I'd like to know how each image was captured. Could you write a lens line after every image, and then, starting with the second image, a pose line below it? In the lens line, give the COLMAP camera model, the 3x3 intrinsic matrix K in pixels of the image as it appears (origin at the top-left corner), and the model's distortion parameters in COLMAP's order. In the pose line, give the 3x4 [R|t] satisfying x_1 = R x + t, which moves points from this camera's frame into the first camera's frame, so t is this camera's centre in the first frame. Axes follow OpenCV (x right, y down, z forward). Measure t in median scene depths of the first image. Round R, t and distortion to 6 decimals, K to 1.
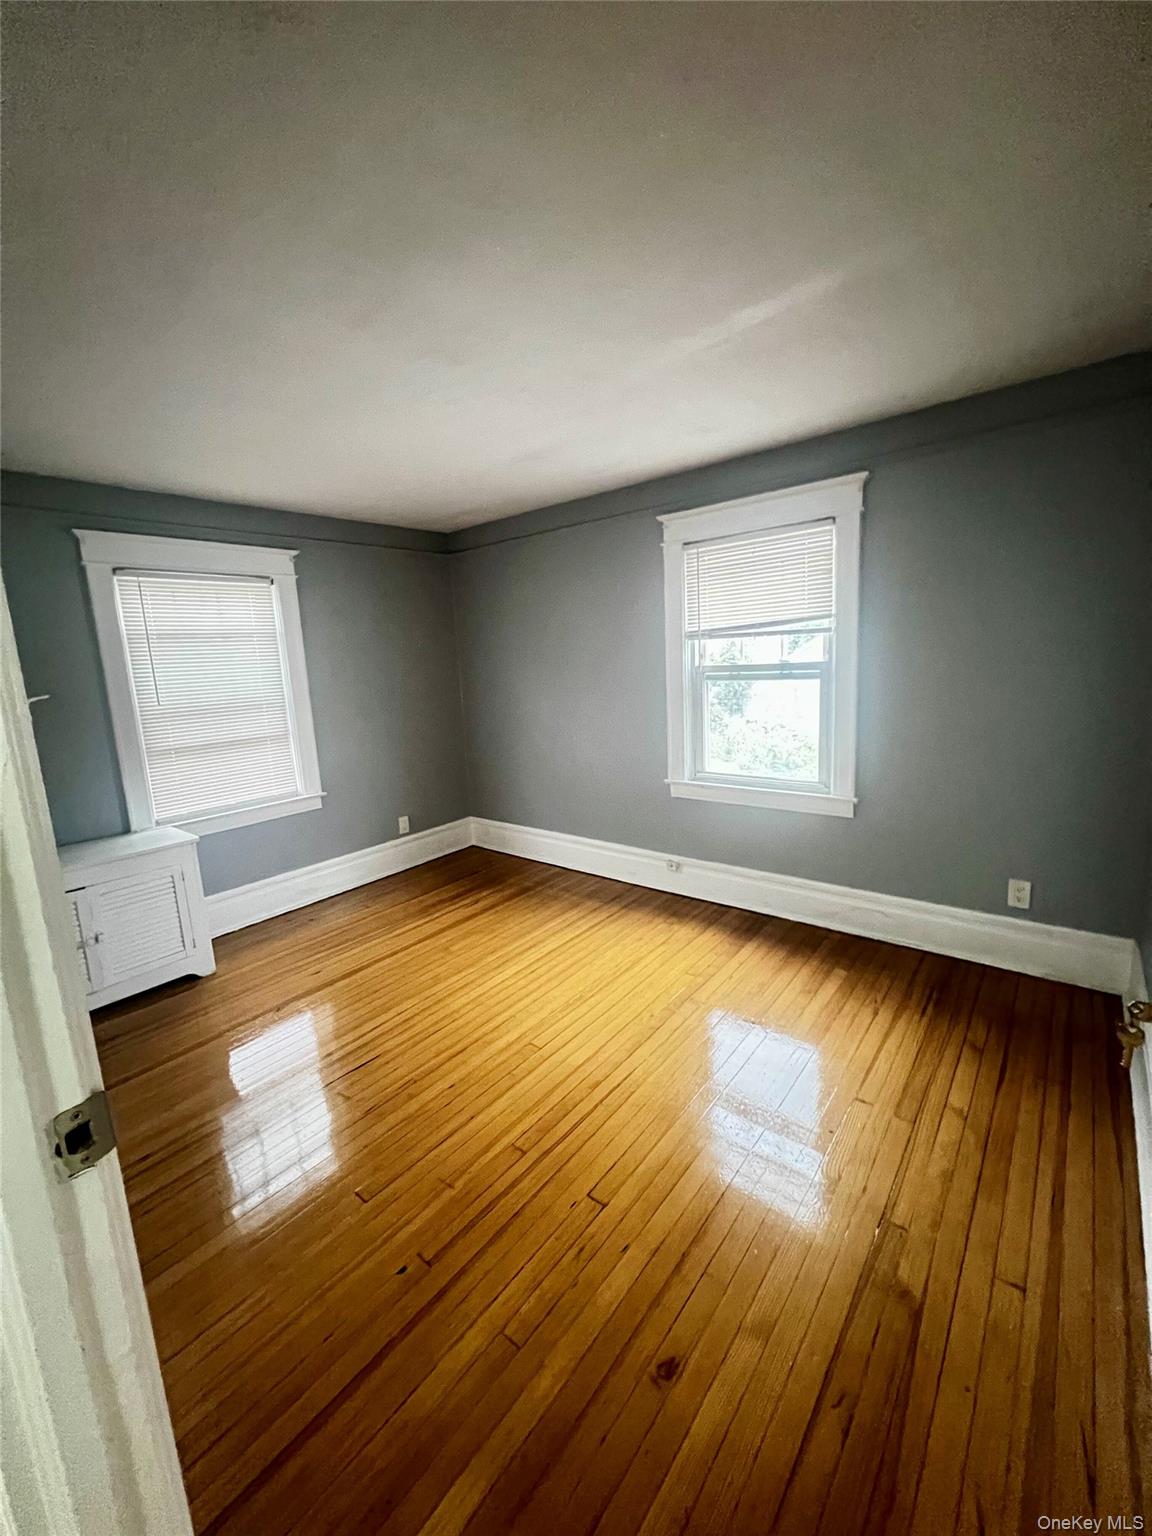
lens RADIAL K [[624.5, 0, 573.5], [0, 624.5, 771.9], [0, 0, 1]] dist [-0.000660, -0.000106]
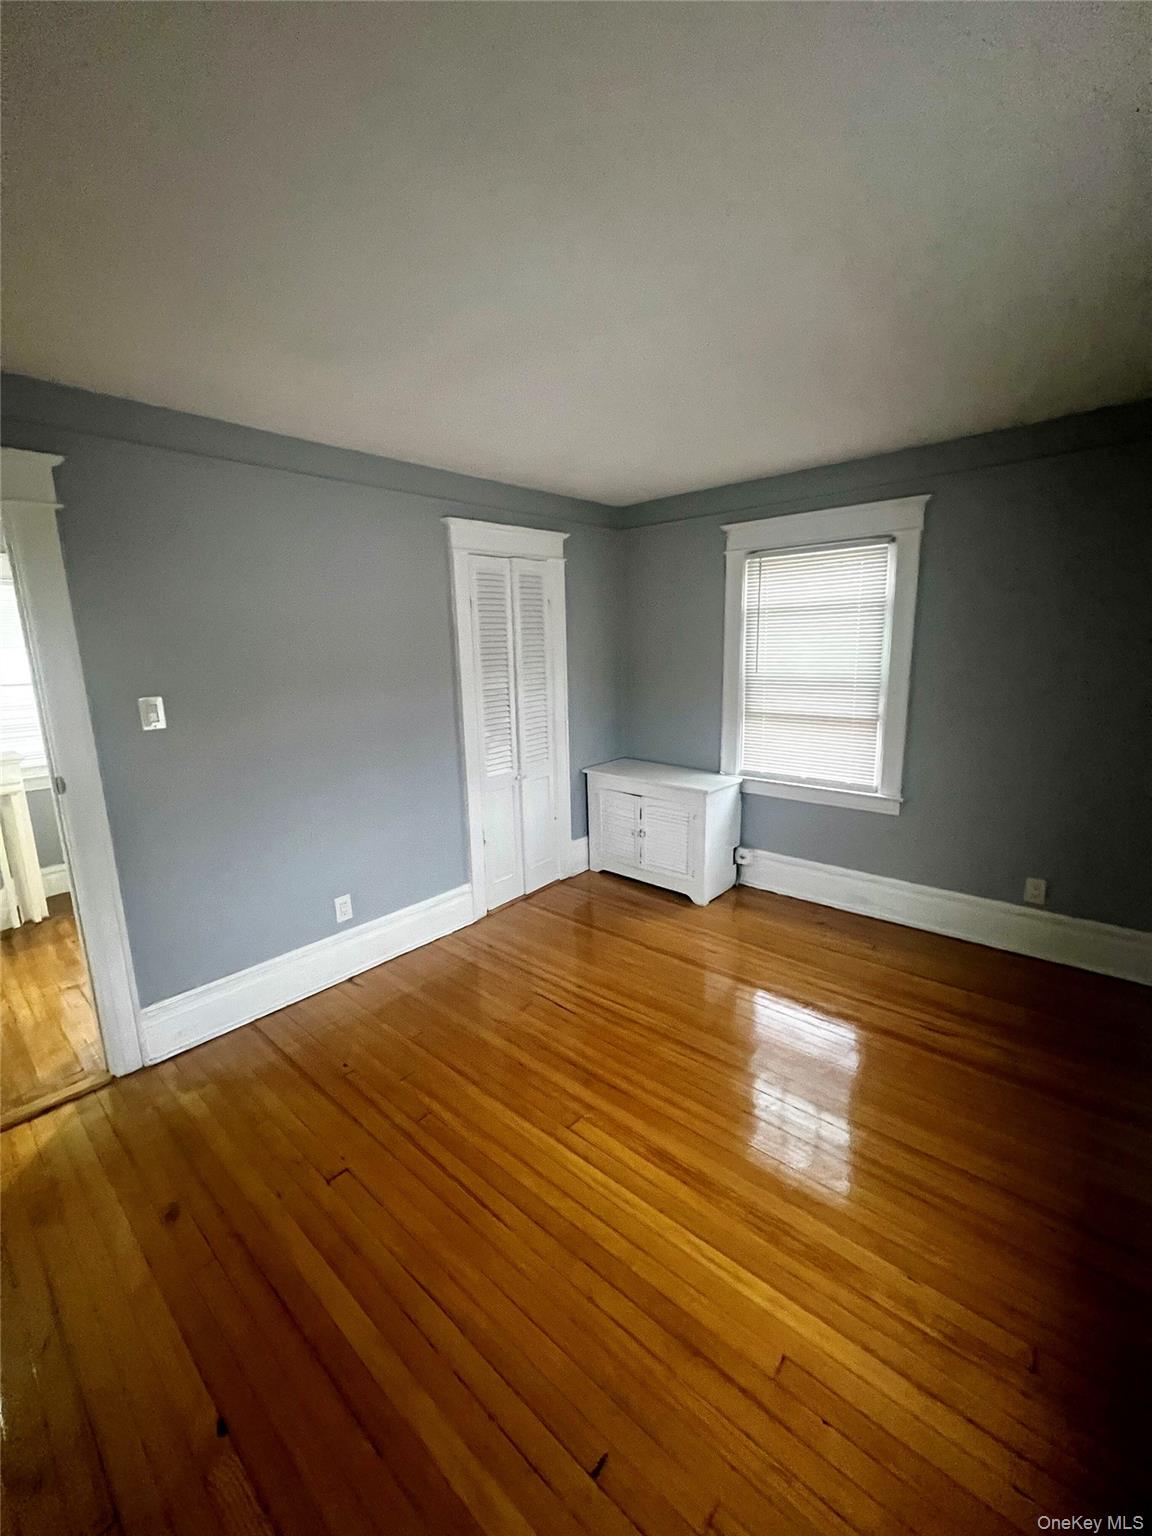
lens RADIAL K [[624.5, 0, 574.0], [0, 624.5, 767.2], [0, 0, 1]] dist [-0.000660, -0.000106]
pose [[-0.045609, 0.249121, -0.967398, 0.422760], [-0.156485, 0.954668, 0.253221, -0.154894], [0.986627, 0.162932, -0.004558, 0.617134]]
